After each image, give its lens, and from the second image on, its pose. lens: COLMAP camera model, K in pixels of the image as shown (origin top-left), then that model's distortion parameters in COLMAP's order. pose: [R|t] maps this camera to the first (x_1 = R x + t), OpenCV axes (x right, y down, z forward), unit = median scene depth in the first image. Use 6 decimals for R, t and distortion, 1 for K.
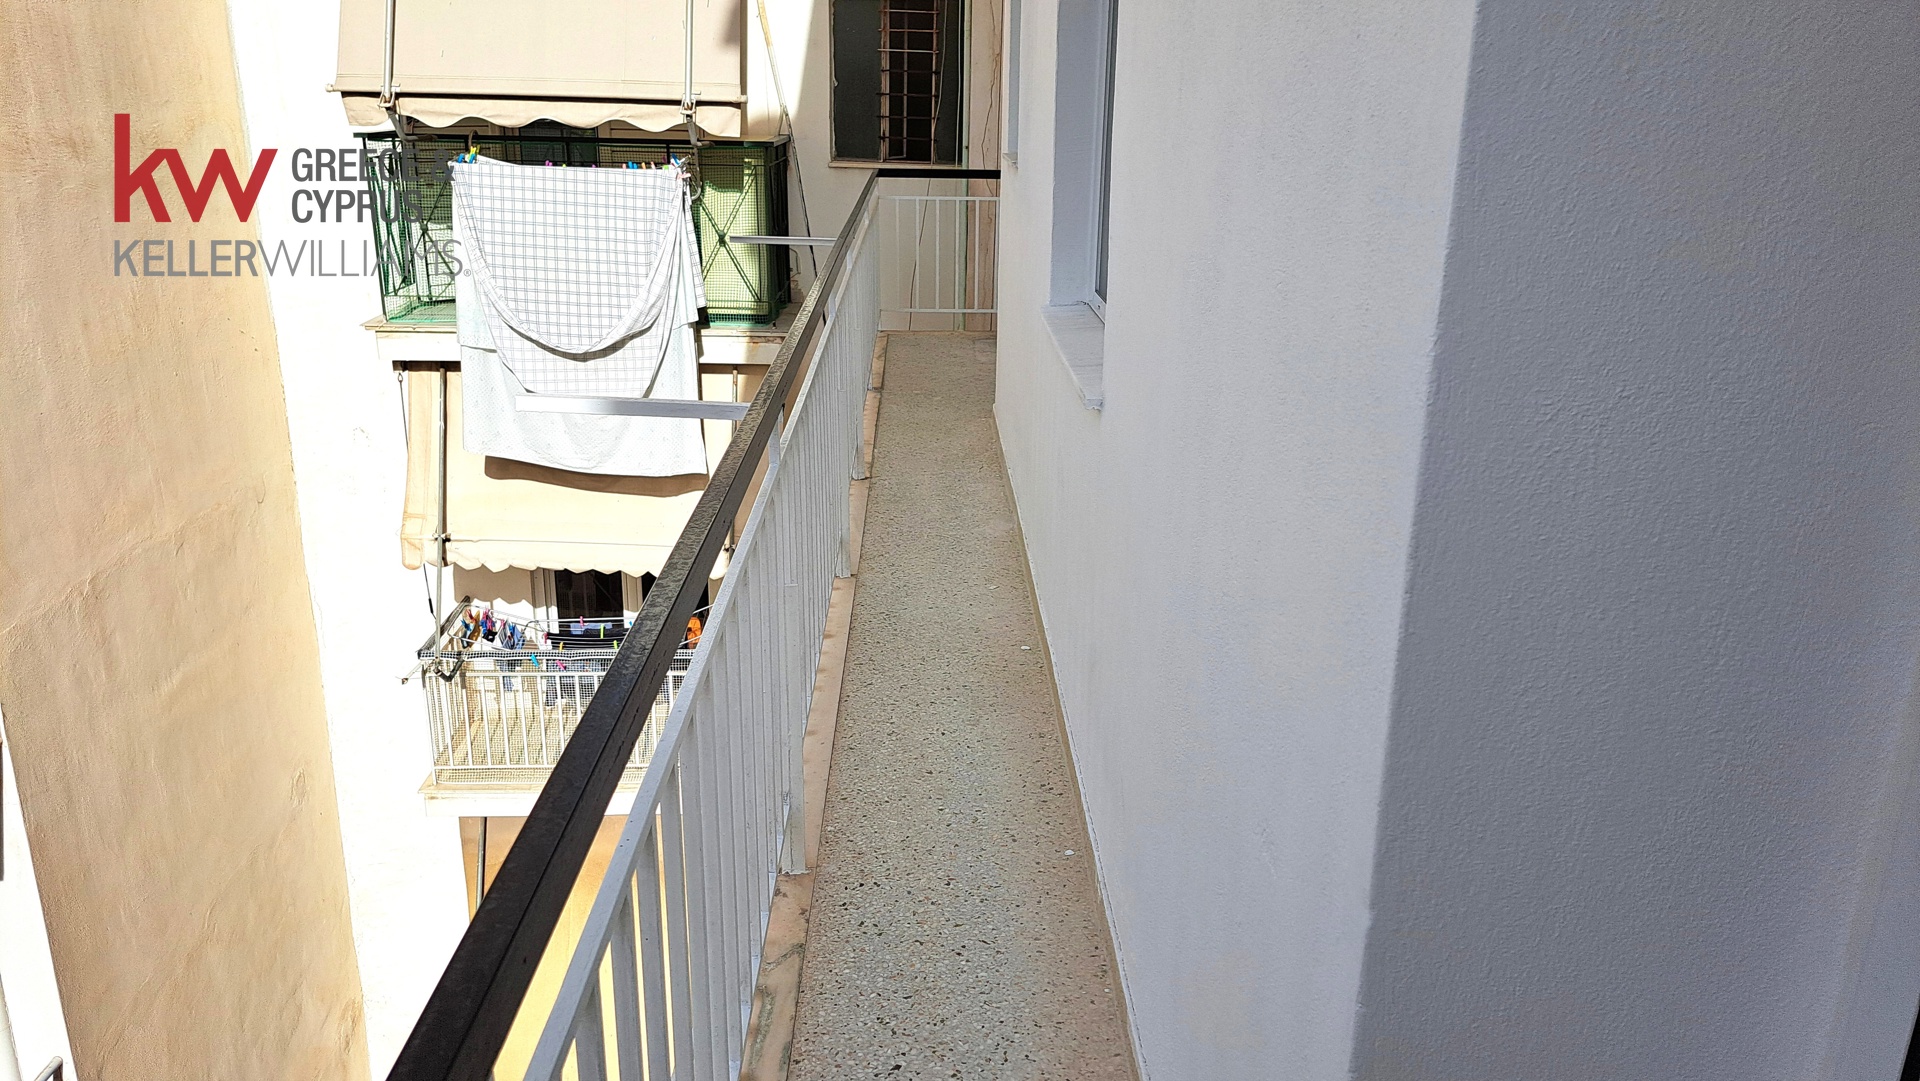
lens RADIAL K [[1380.1, 0, 960.0], [0, 1380.1, 540.5], [0, 0, 1]] dist [0.068838, -0.071812]
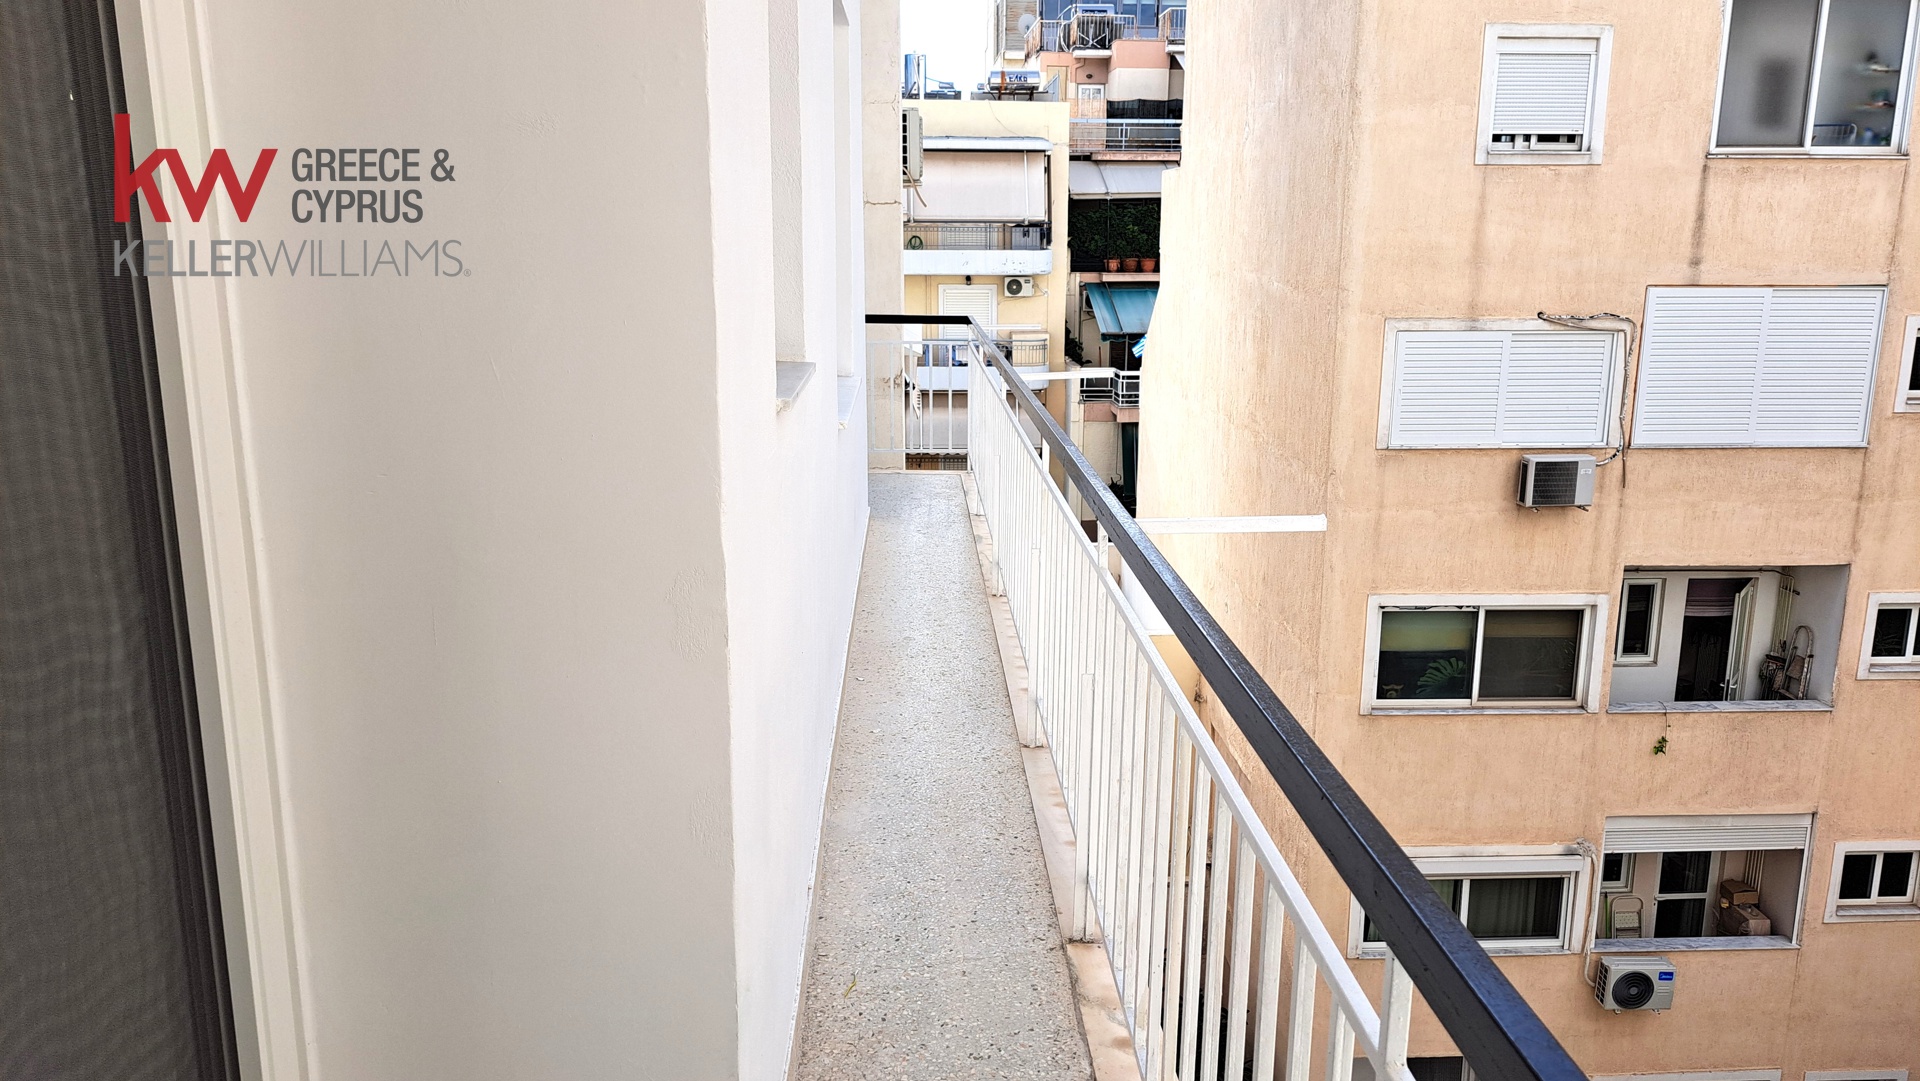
lens RADIAL K [[1380.1, 0, 960.0], [0, 1380.1, 540.5], [0, 0, 1]] dist [0.068838, -0.071812]
pose [[-0.999731, -0.018236, -0.014355, -0.016061], [-0.022995, 0.861931, 0.506504, -0.503283], [0.003137, 0.506698, -0.862118, 1.540030]]
